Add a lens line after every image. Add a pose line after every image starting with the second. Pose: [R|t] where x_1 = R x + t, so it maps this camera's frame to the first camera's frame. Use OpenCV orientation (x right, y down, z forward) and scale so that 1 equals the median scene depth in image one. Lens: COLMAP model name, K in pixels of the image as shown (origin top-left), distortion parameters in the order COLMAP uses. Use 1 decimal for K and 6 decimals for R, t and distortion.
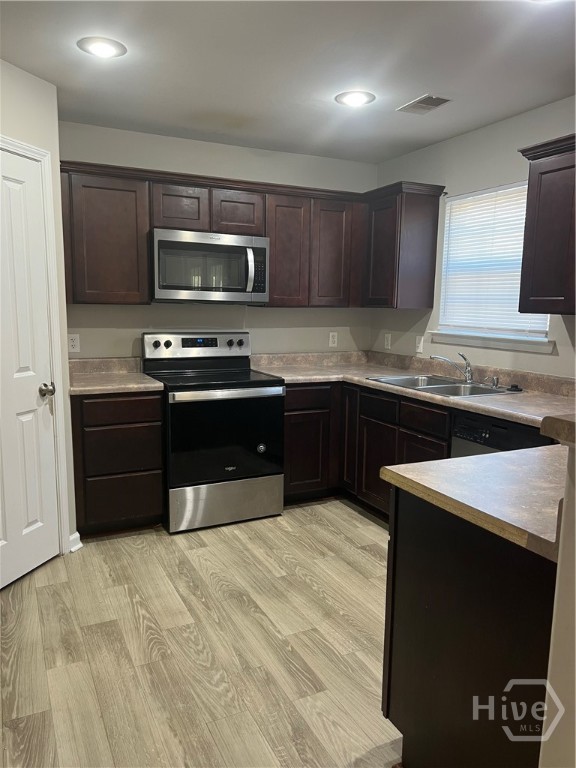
lens RADIAL K [[579.0, 0, 287.7], [0, 579.0, 394.1], [0, 0, 1]] dist [0.061196, -0.076421]
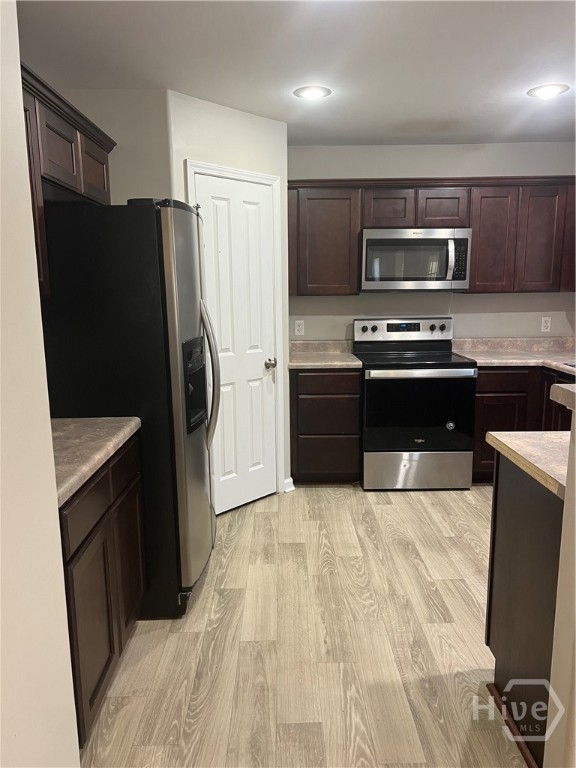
lens RADIAL K [[573.6, 0, 285.9], [0, 573.6, 393.0], [0, 0, 1]] dist [0.126397, -0.232305]
pose [[0.902705, 0.054323, -0.426816, 0.151141], [-0.044509, 0.998466, 0.032944, 0.013114], [0.427951, -0.010741, 0.903738, -0.126562]]
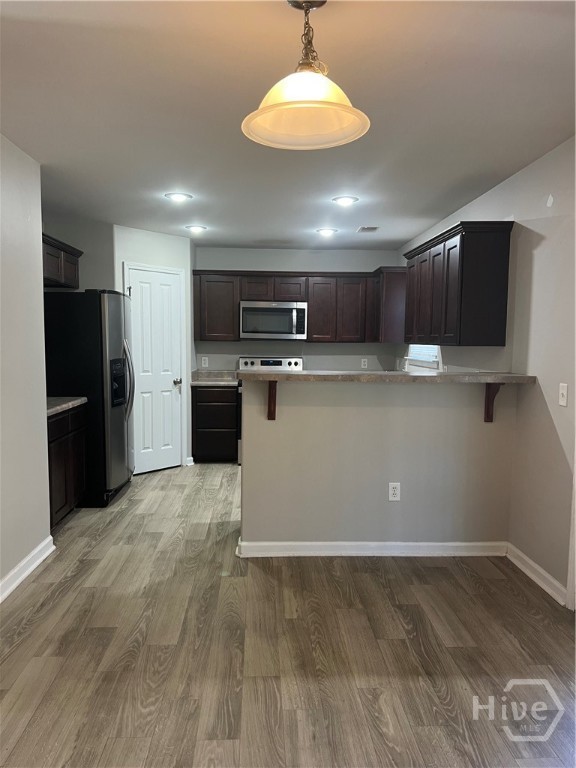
lens RADIAL K [[573.6, 0, 285.9], [0, 573.6, 393.0], [0, 0, 1]] dist [0.126397, -0.232305]
pose [[0.919317, 0.031756, -0.392235, 0.676352], [-0.059704, 0.996456, -0.059258, 0.119259], [0.388963, 0.077895, 0.917954, -0.658659]]
